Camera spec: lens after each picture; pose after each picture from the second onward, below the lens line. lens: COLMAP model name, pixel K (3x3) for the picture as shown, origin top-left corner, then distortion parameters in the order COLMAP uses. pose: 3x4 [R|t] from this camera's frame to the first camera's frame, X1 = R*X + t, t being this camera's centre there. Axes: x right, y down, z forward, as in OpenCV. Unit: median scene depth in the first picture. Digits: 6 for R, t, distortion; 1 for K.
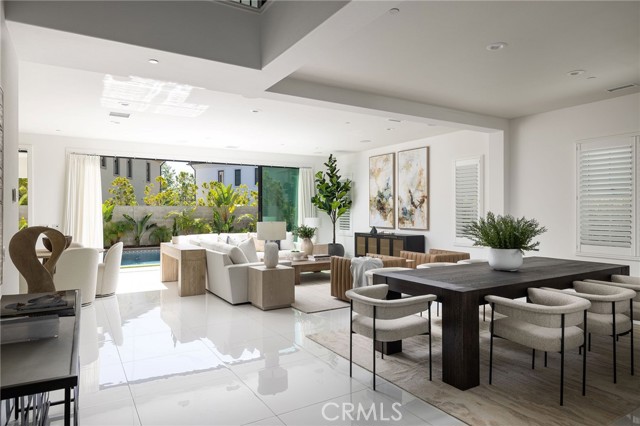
lens RADIAL K [[402.1, 0, 318.7], [0, 402.1, 211.6], [0, 0, 1]] dist [-0.000911, -0.000105]
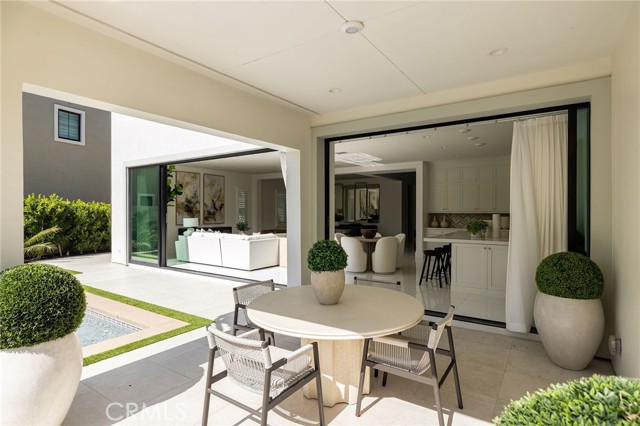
lens RADIAL K [[340.6, 0, 319.8], [0, 340.6, 209.7], [0, 0, 1]] dist [0.005355, 0.000705]
pose [[-0.430828, -0.003383, 0.902428, -1.133209], [-0.009637, 0.999953, -0.000852, -0.015228], [-0.902383, -0.009064, -0.430841, 1.122732]]
